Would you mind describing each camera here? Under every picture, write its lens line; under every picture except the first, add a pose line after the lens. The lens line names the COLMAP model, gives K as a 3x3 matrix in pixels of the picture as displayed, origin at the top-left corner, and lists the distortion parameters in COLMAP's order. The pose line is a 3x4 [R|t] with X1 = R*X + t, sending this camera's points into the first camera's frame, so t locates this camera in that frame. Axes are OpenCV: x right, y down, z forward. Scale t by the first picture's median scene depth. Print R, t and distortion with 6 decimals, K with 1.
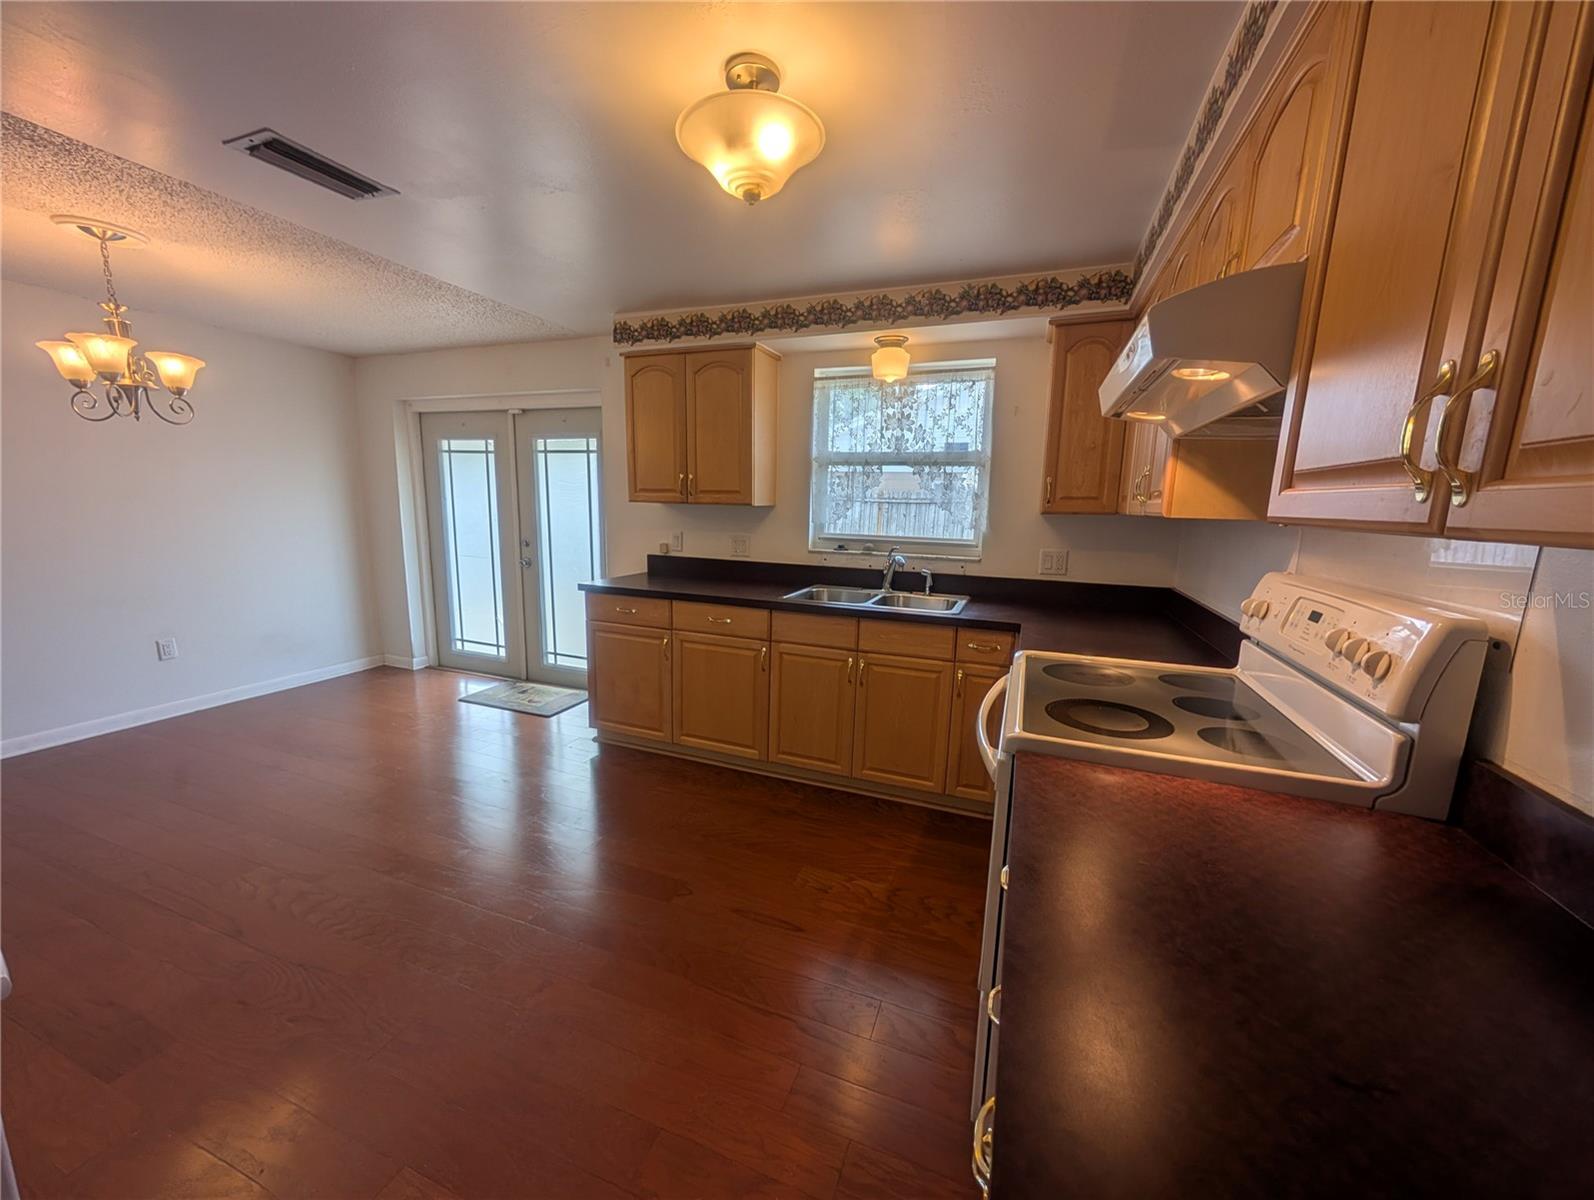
lens RADIAL K [[604.1, 0, 795.2], [0, 604.1, 609.6], [0, 0, 1]] dist [-0.003585, -0.000296]
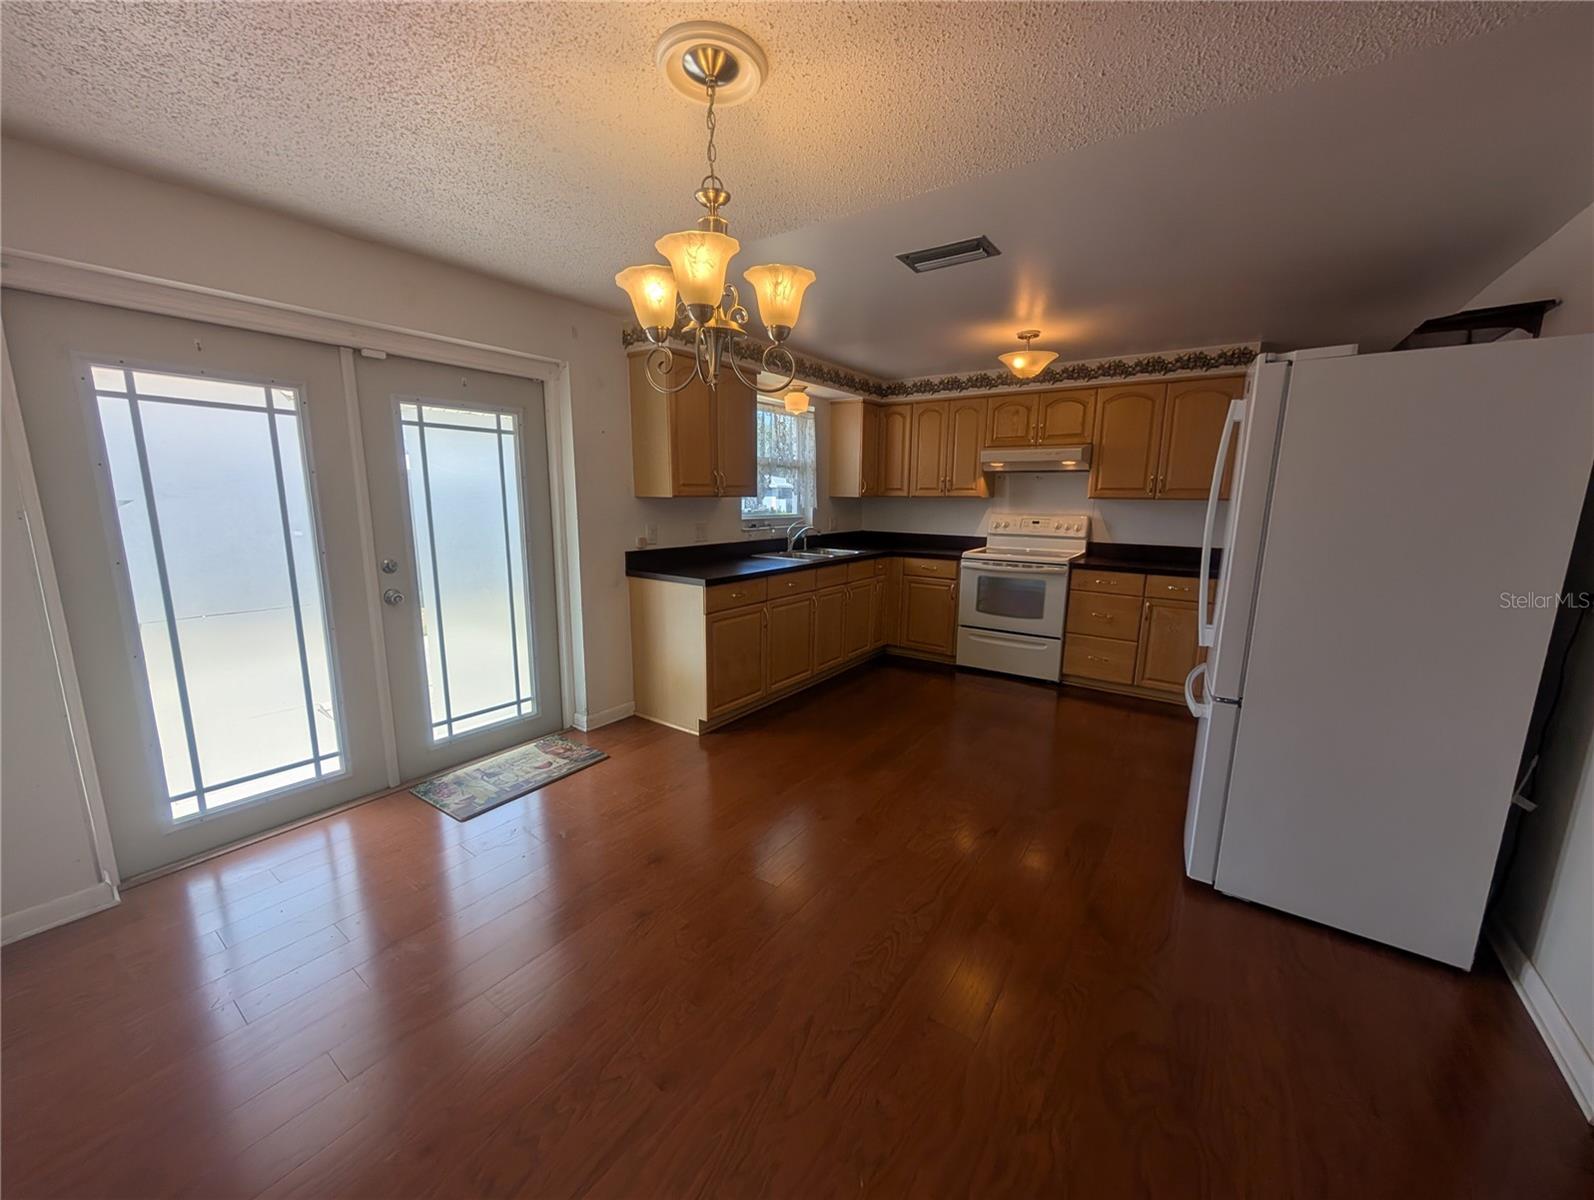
lens RADIAL K [[604.1, 0, 795.4], [0, 604.1, 600.1], [0, 0, 1]] dist [-0.003585, -0.000296]
pose [[0.248092, -0.195268, 0.948852, -1.086917], [0.160066, 0.974274, 0.158648, -0.125030], [-0.955421, 0.112520, 0.272966, 0.498998]]
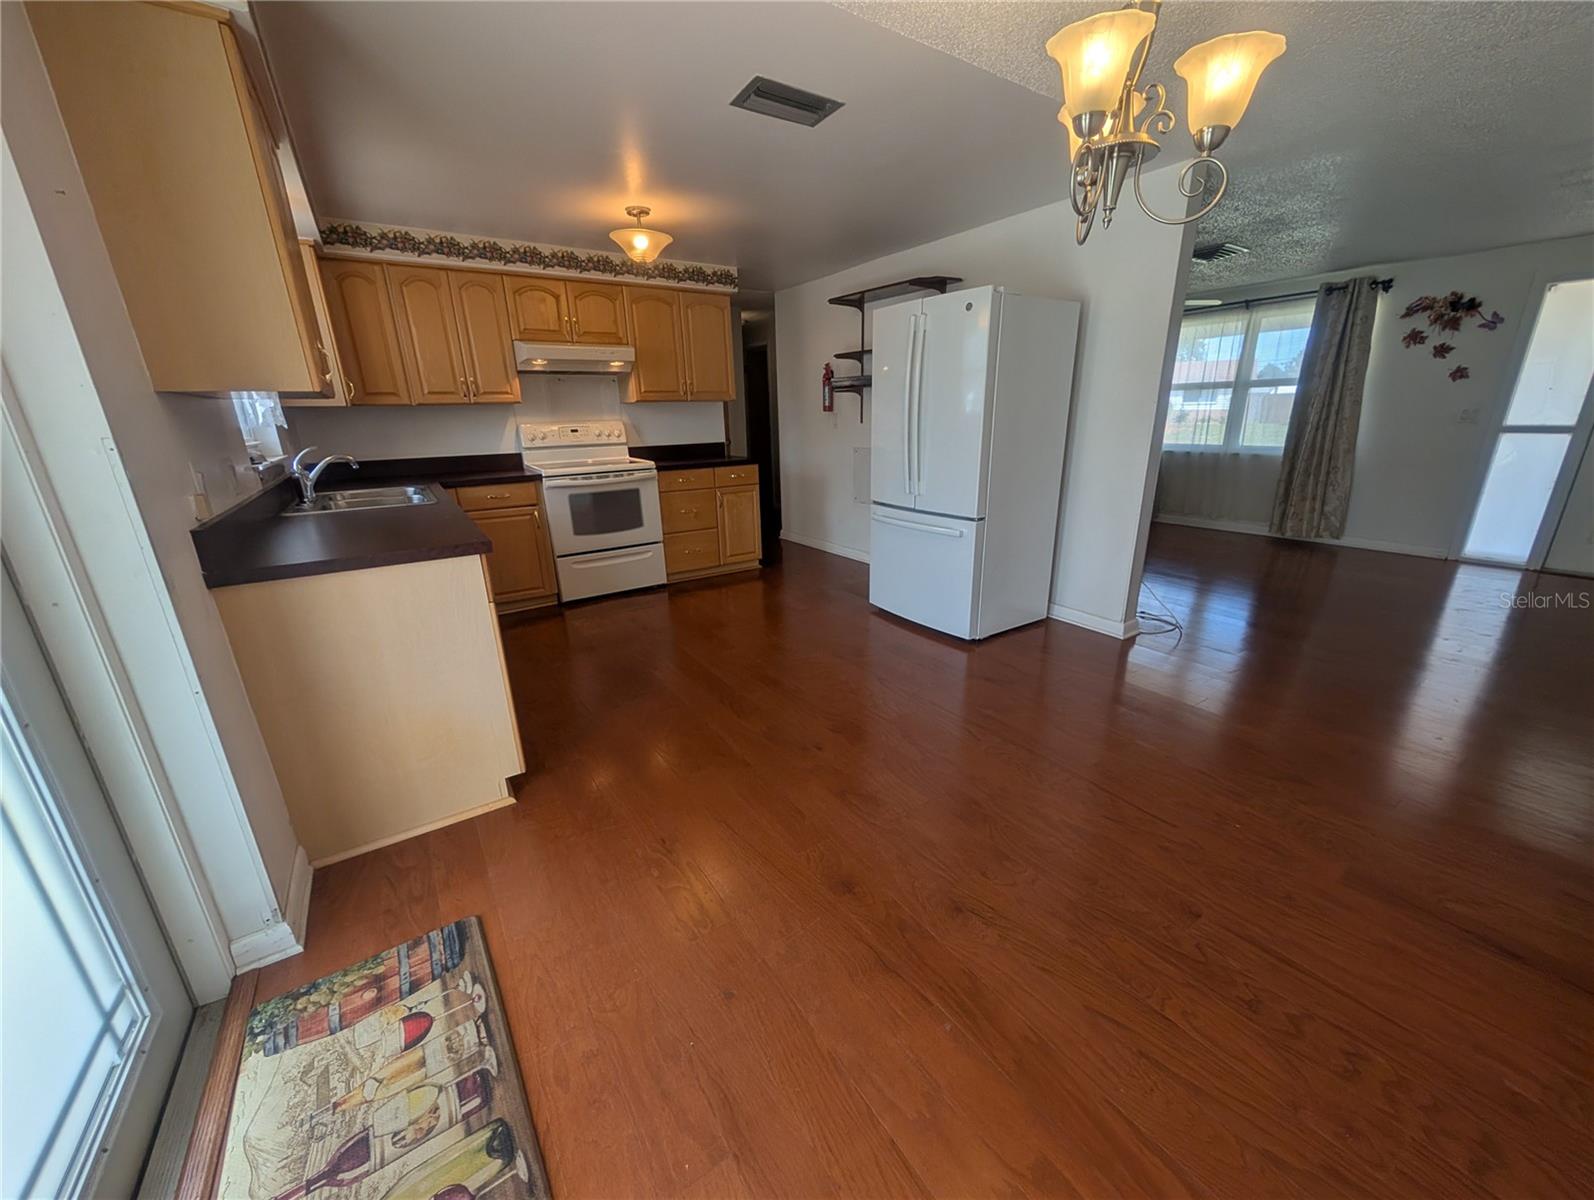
lens RADIAL K [[604.1, 0, 792.2], [0, 604.1, 604.4], [0, 0, 1]] dist [-0.003585, -0.000296]
pose [[-0.814721, -0.186876, 0.548914, -0.772378], [0.095716, 0.890315, 0.445171, -0.183719], [-0.571899, 0.415230, -0.707471, 1.076284]]
